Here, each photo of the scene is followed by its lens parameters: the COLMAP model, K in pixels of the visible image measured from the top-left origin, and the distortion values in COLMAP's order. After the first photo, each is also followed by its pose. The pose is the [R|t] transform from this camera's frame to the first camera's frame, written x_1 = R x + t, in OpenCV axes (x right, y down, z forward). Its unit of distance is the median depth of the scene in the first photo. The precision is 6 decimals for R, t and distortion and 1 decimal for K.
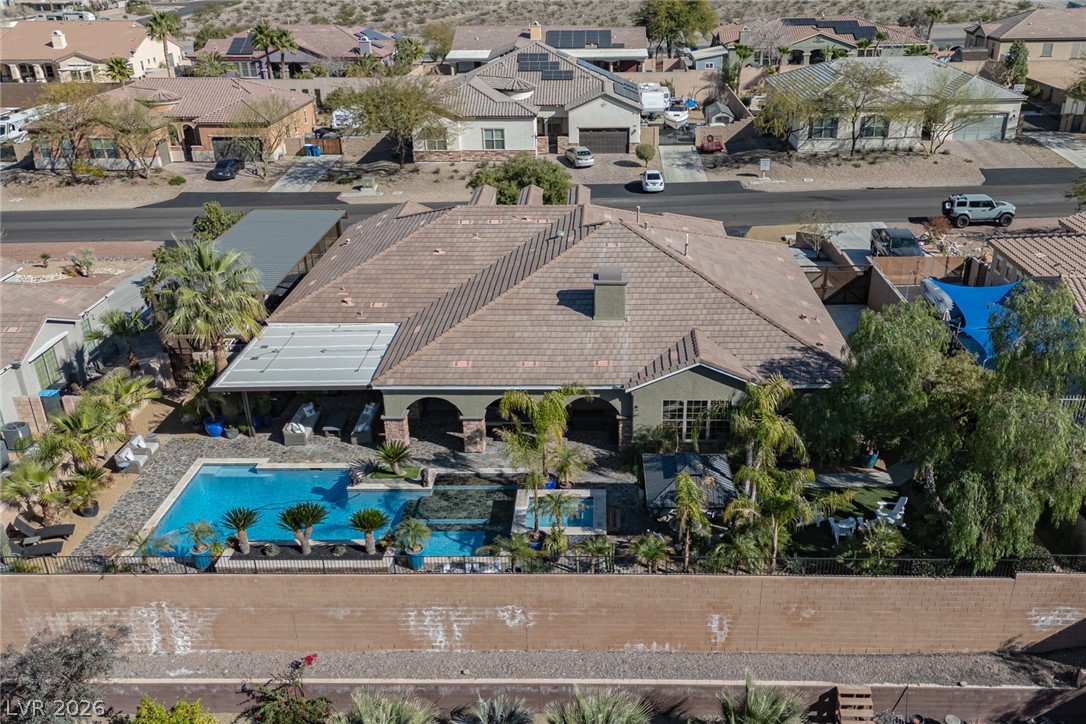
lens RADIAL K [[968.5, 0, 580.2], [0, 968.5, 413.4], [0, 0, 1]] dist [0.072369, -0.070059]
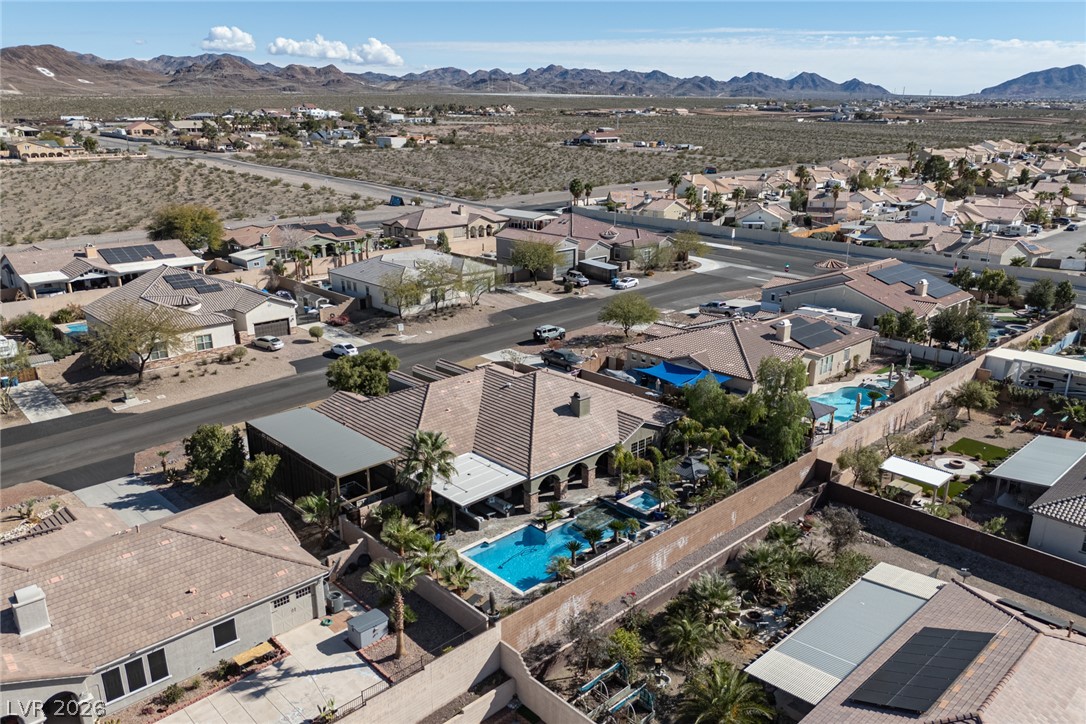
lens RADIAL K [[799.5, 0, 546.4], [0, 799.5, 381.1], [0, 0, 1]] dist [0.070238, -0.066069]
pose [[0.711913, -0.212203, 0.669439, -0.942141], [0.302769, 0.952855, -0.019936, -0.132150], [-0.633648, 0.216878, 0.742599, -0.170514]]
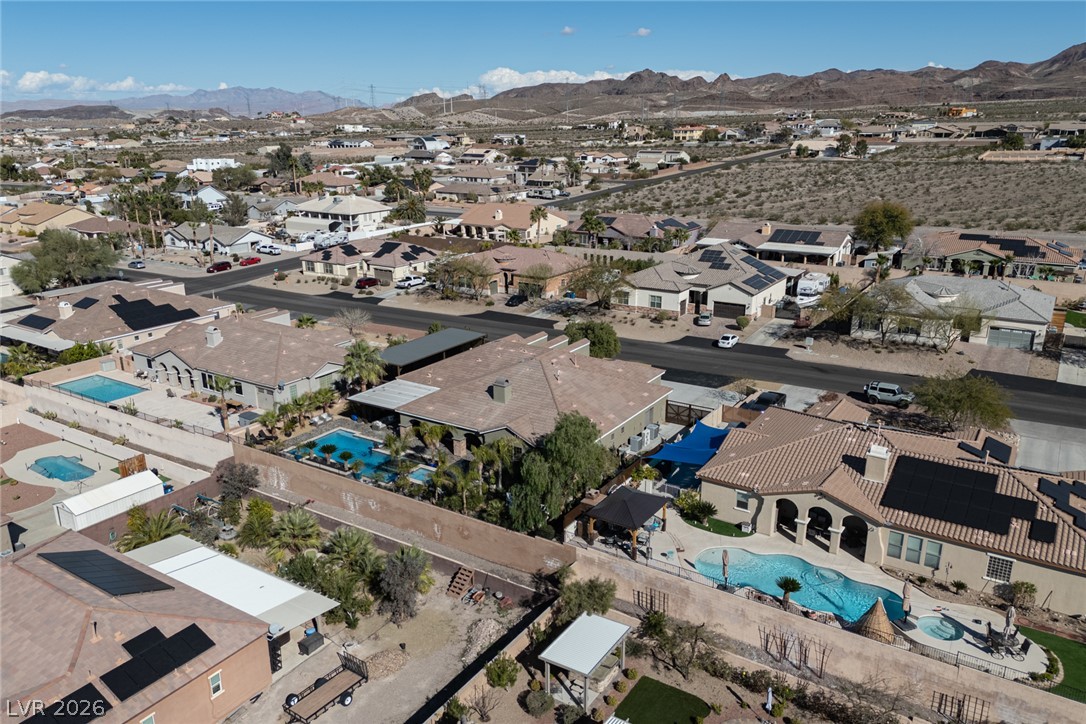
lens RADIAL K [[799.5, 0, 543.7], [0, 799.5, 370.9], [0, 0, 1]] dist [0.070238, -0.066069]
pose [[0.851282, 0.165339, -0.497978, 0.818462], [-0.234243, 0.968986, -0.078710, -0.040347], [0.469521, 0.183653, 0.863610, -0.407008]]
